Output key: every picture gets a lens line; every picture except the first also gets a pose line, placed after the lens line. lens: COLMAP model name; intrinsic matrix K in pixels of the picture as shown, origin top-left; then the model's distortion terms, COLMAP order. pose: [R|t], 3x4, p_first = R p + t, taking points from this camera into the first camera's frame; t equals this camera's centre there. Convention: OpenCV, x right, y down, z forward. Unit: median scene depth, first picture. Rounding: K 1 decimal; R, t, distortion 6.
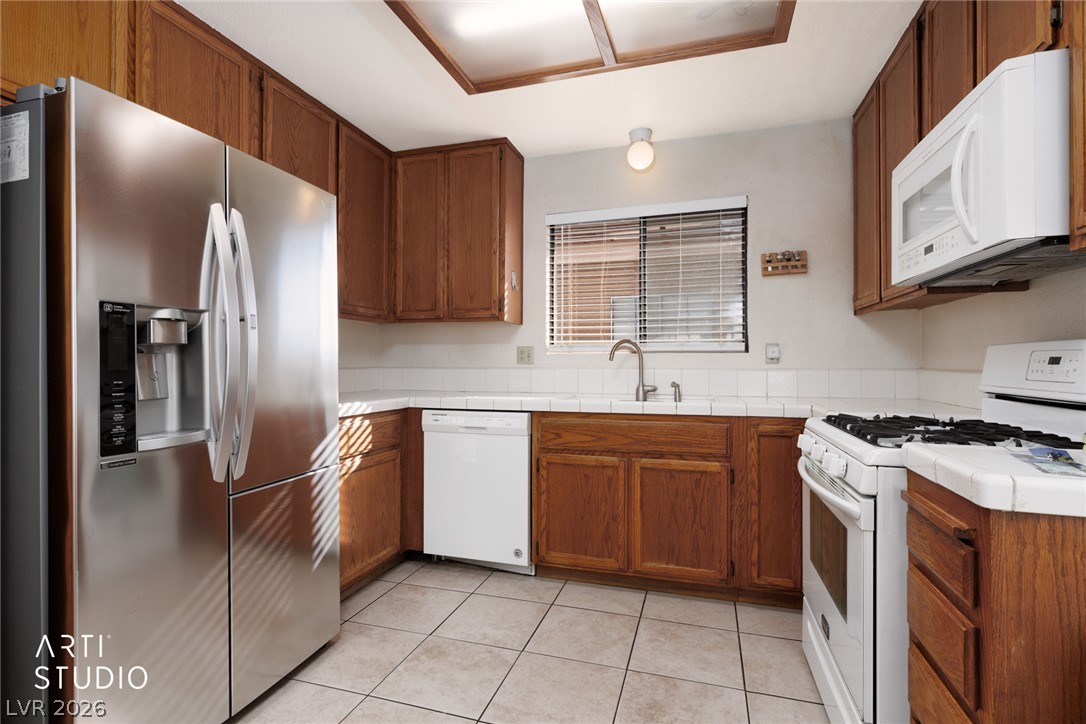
lens RADIAL K [[517.1, 0, 543.0], [0, 517.1, 362.0], [0, 0, 1]] dist [0.001434, -0.000109]
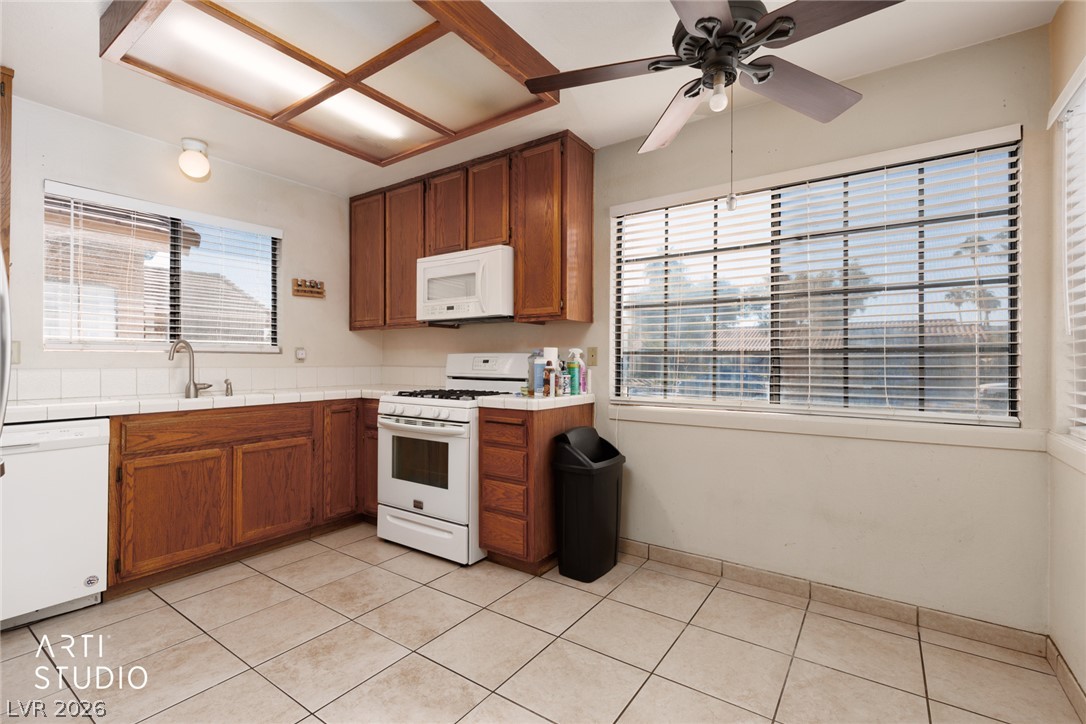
lens RADIAL K [[481.8, 0, 552.5], [0, 481.8, 359.8], [0, 0, 1]] dist [-0.001629, -0.000233]
pose [[0.298195, 0.003711, 0.954498, -0.626558], [-0.002033, 0.999993, -0.003253, -0.001946], [-0.954503, -0.000971, 0.298201, 0.016918]]
